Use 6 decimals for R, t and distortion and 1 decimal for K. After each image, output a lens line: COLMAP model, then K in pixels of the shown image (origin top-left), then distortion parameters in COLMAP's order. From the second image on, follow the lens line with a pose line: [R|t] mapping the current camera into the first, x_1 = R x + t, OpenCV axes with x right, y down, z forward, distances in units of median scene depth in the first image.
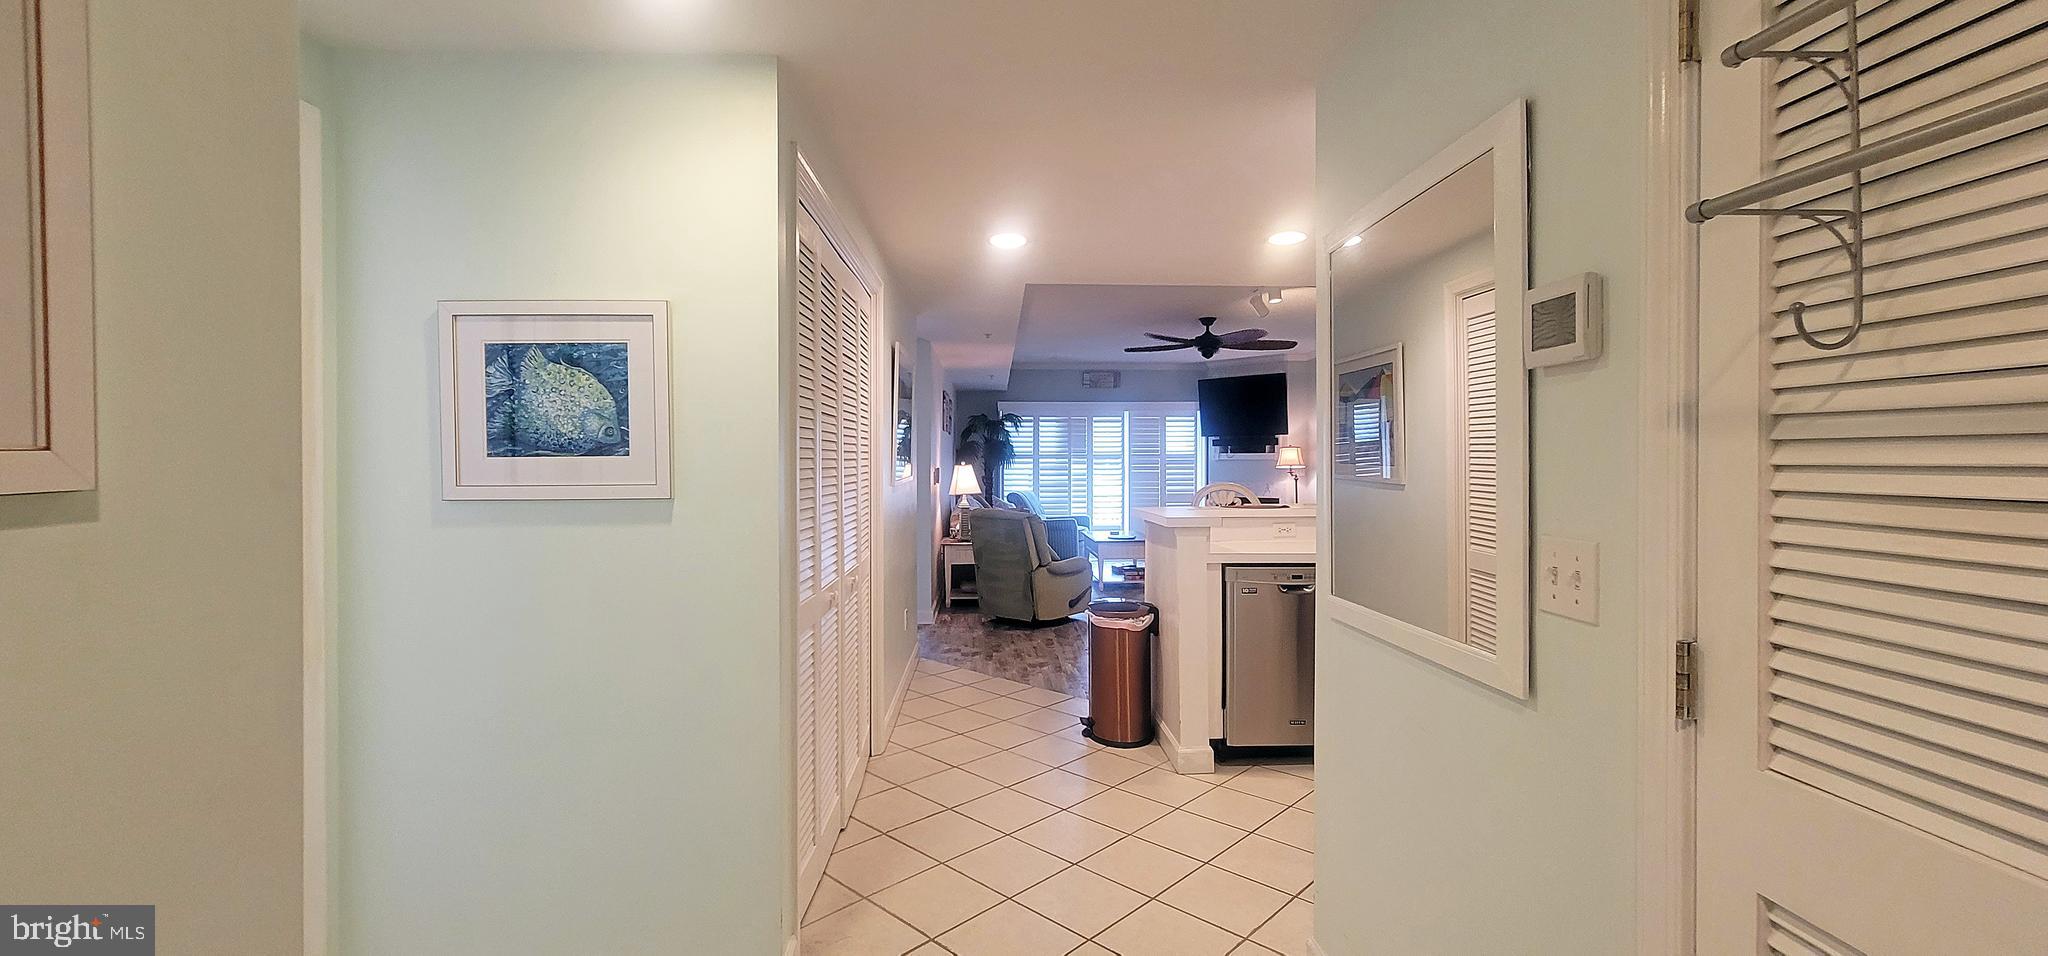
lens RADIAL K [[833.0, 0, 1015.6], [0, 833.0, 467.1], [0, 0, 1]] dist [-0.002595, 0.000630]
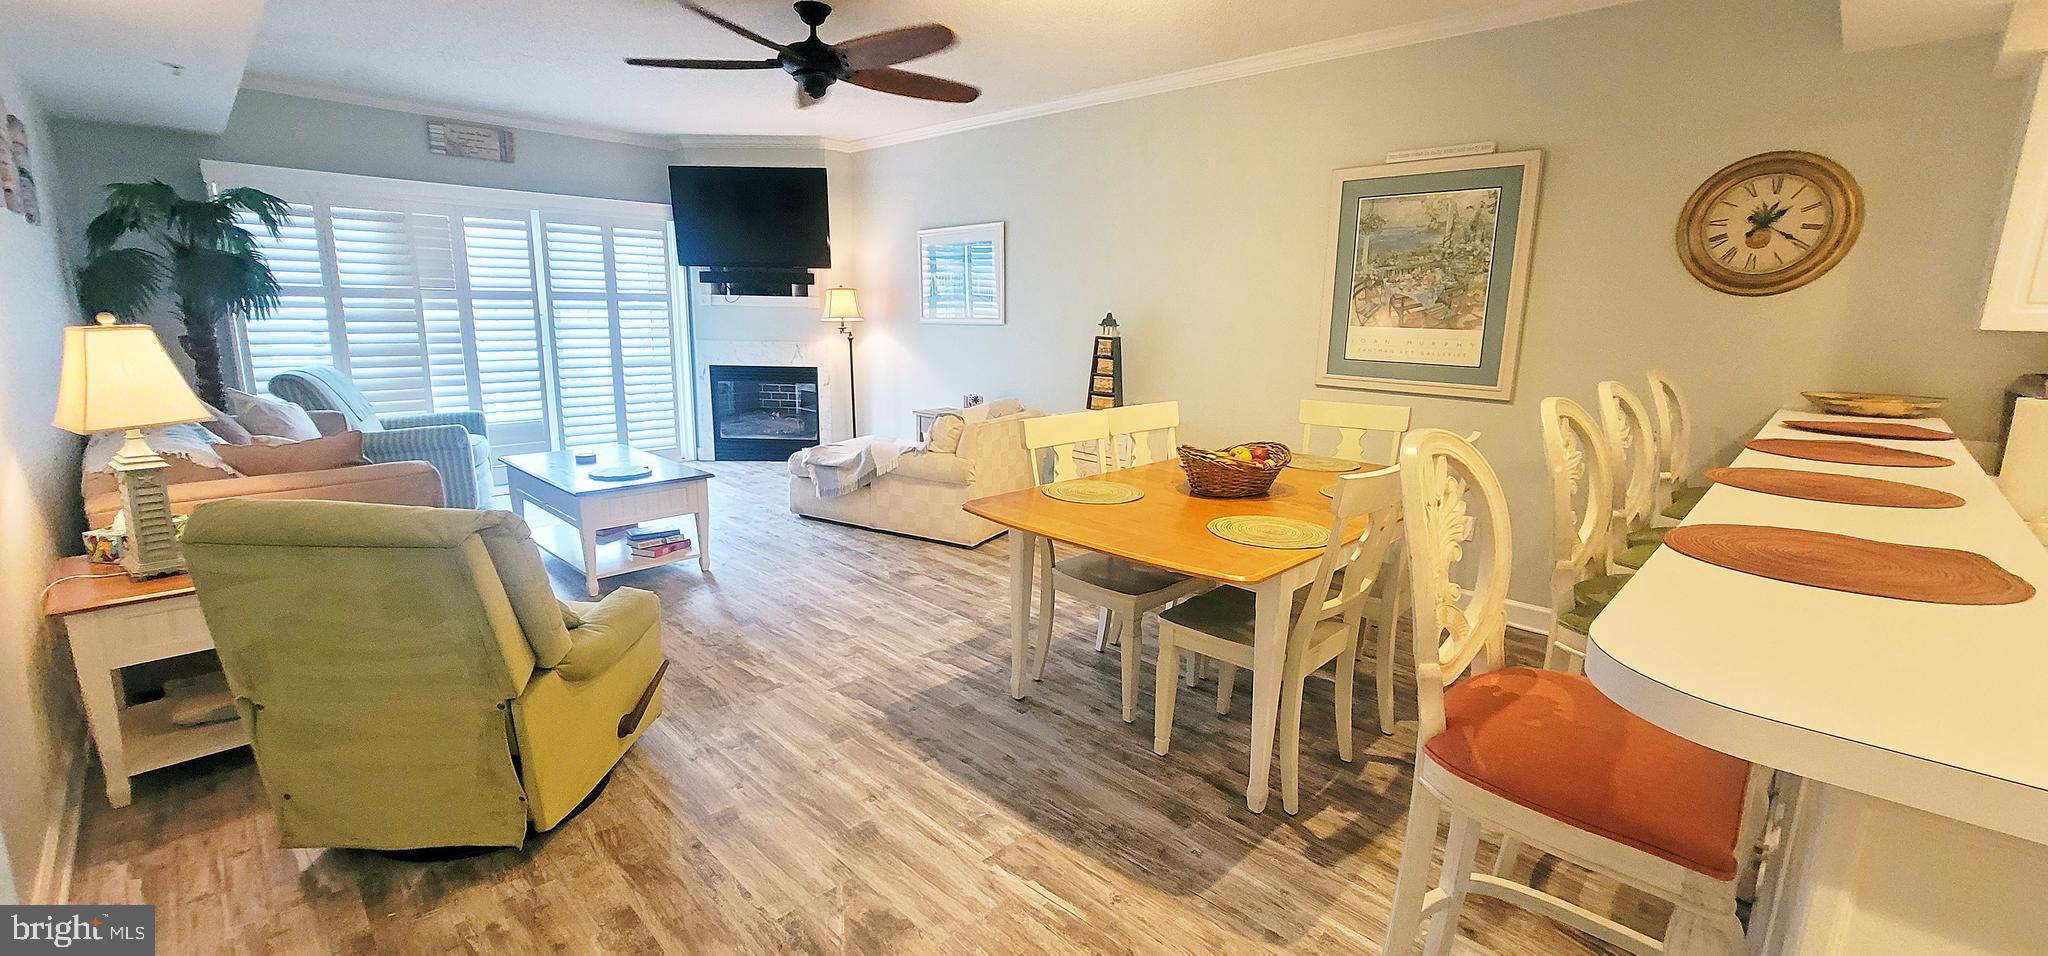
lens RADIAL K [[833.0, 0, 1019.3], [0, 833.0, 466.4], [0, 0, 1]] dist [-0.002595, 0.000630]
pose [[0.726906, -0.114858, 0.677064, -0.025005], [-0.015437, 0.982932, 0.183319, -0.008768], [-0.686564, -0.143707, 0.712726, 0.420924]]
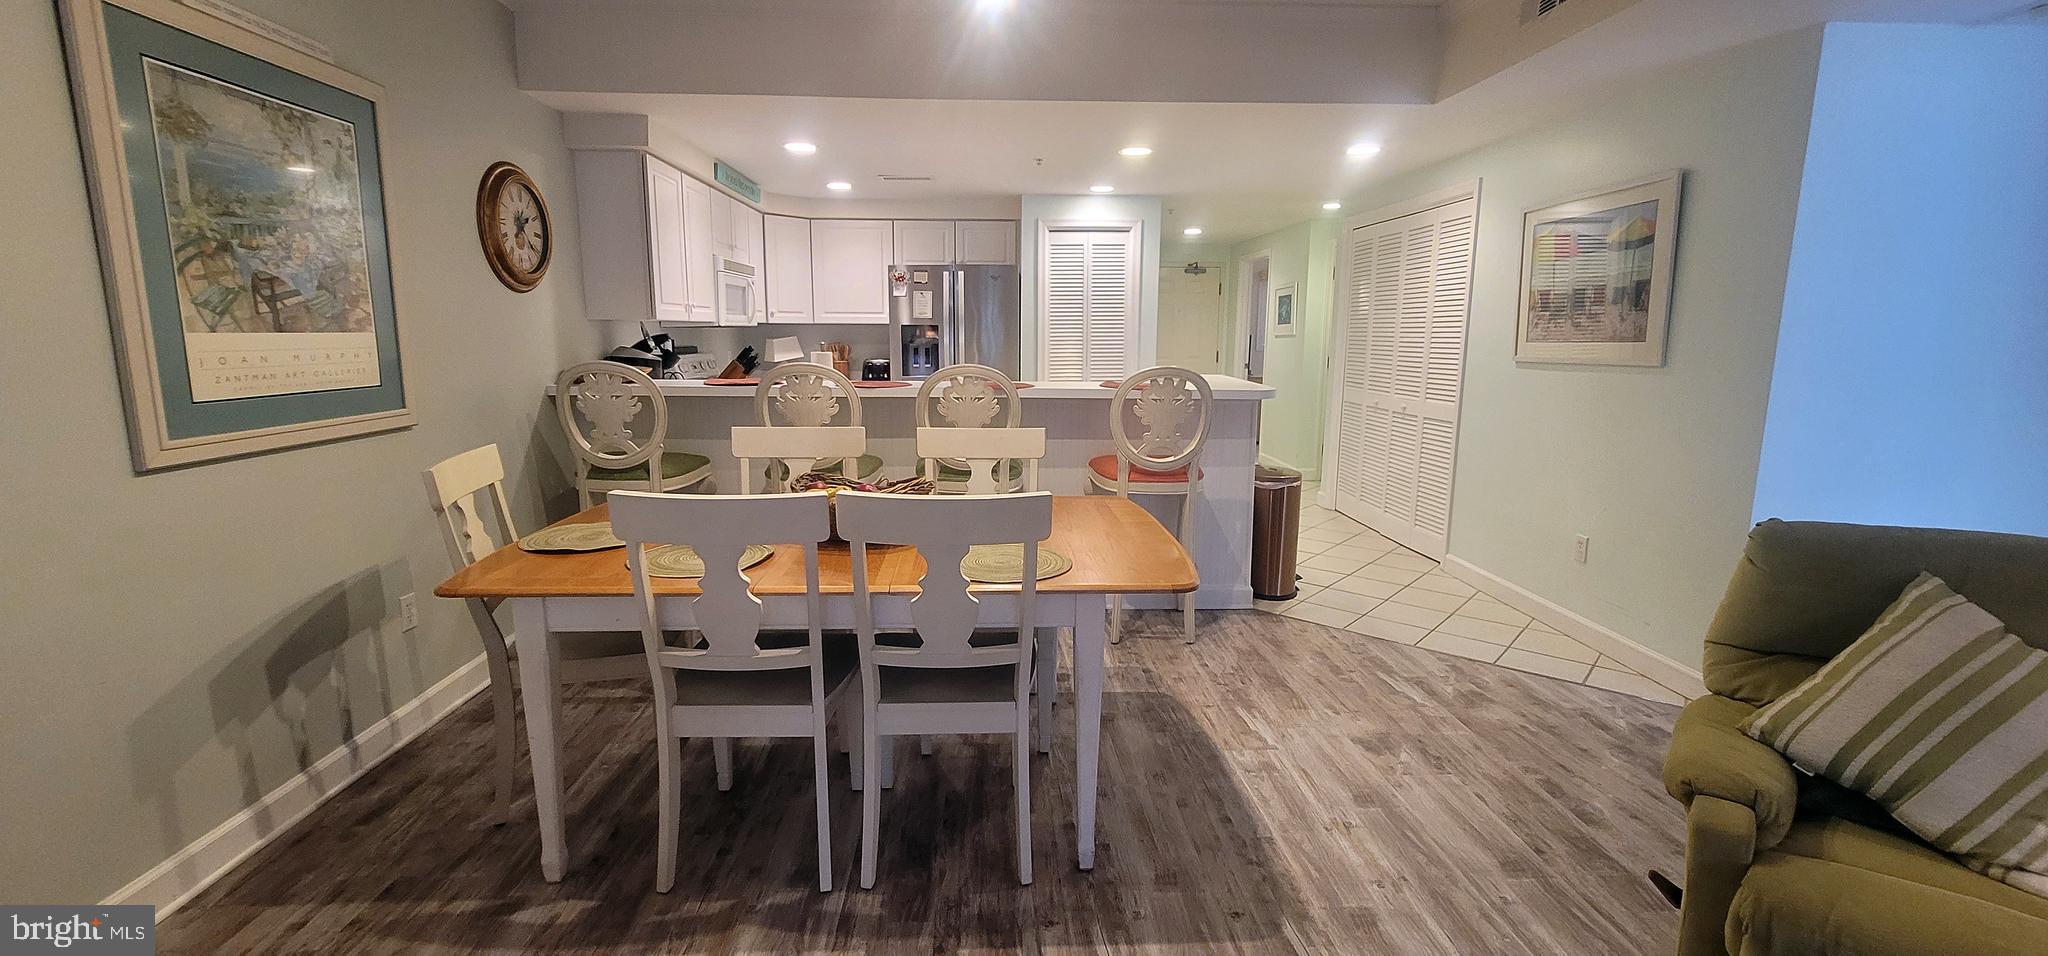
lens RADIAL K [[833.0, 0, 1016.0], [0, 833.0, 468.9], [0, 0, 1]] dist [-0.002595, 0.000630]
pose [[-0.999906, -0.000728, -0.013725, 0.182406], [-0.003097, 0.984844, 0.173413, -0.007150], [0.013391, 0.173439, -0.984754, 0.800793]]
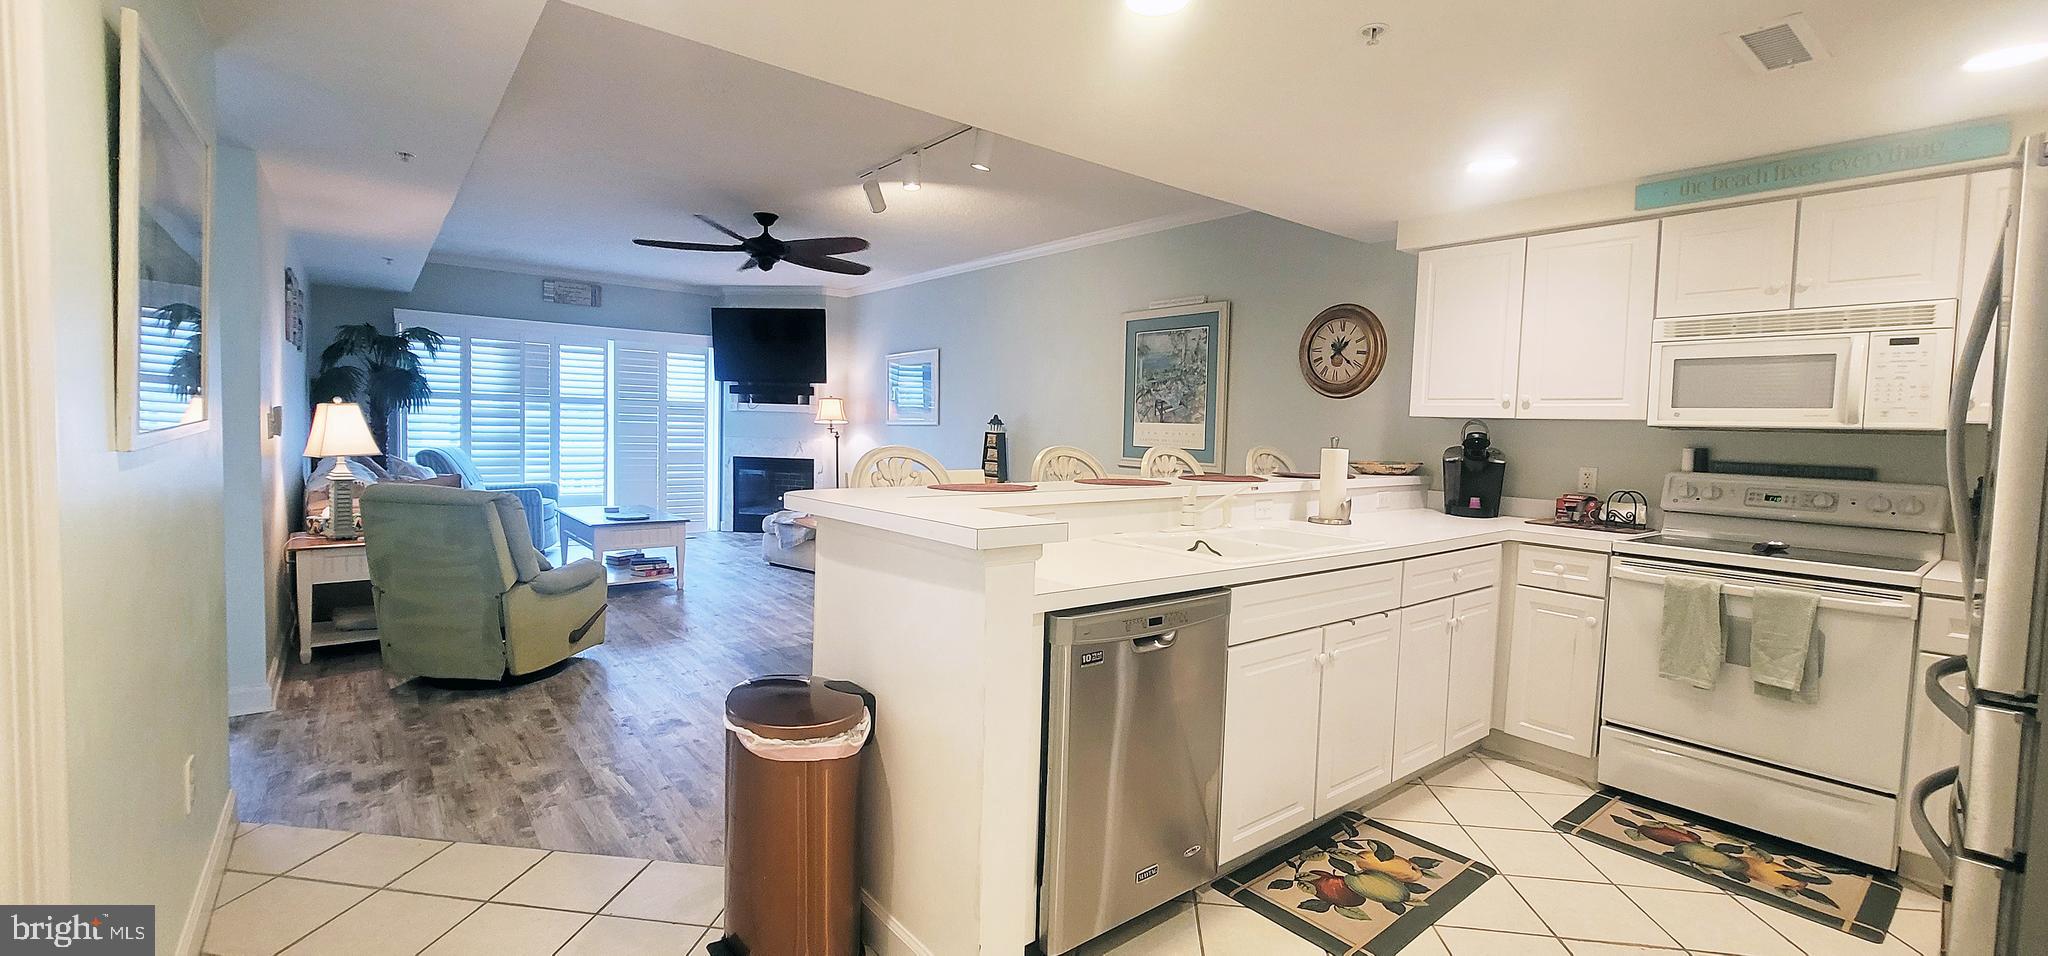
lens RADIAL K [[833.0, 0, 1015.4], [0, 833.0, 468.4], [0, 0, 1]] dist [-0.002595, 0.000630]
pose [[0.801418, -0.006895, 0.598065, -0.024259], [-0.026261, 0.998564, 0.046702, 0.002534], [-0.597528, -0.053134, 0.800086, 0.211387]]
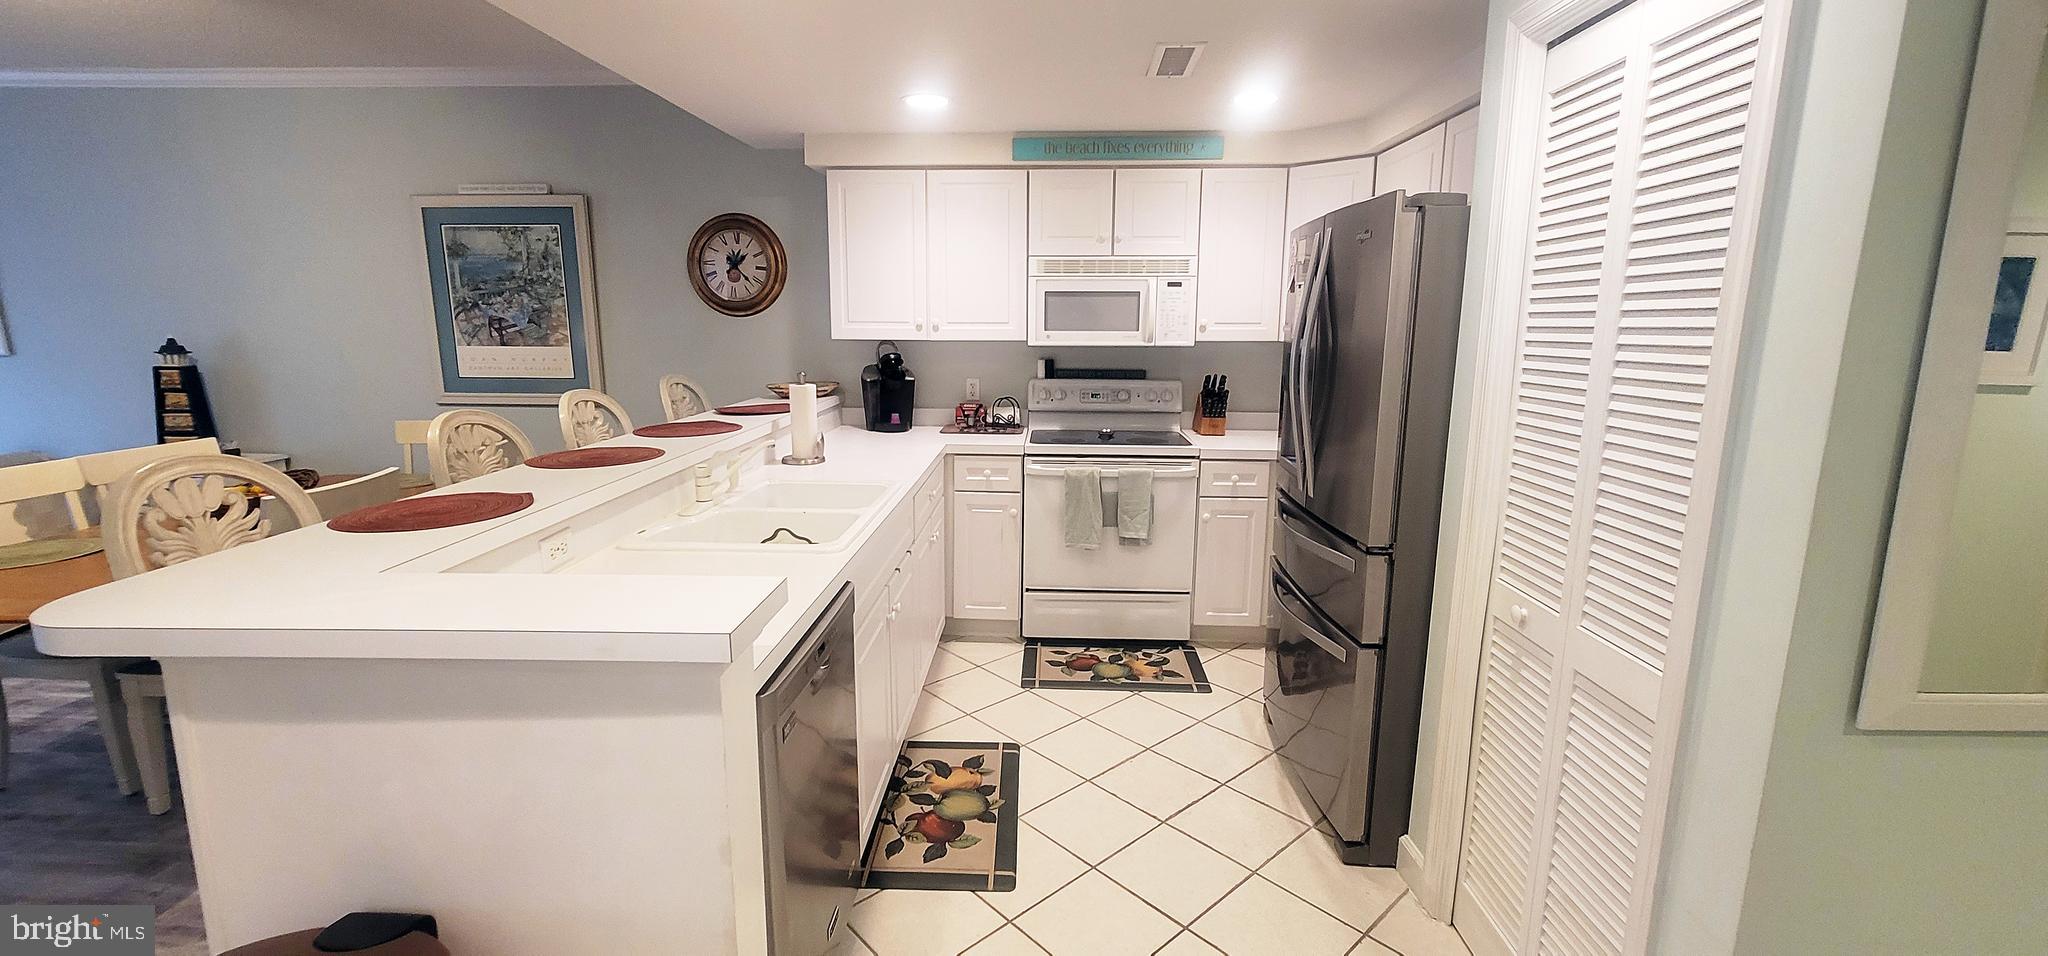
lens RADIAL K [[833.0, 0, 1014.4], [0, 833.0, 468.6], [0, 0, 1]] dist [-0.002595, 0.000630]
pose [[0.071947, -0.177265, 0.981530, -0.032617], [0.002872, 0.984113, 0.177521, -0.016971], [-0.997404, -0.009953, 0.071313, 0.296776]]
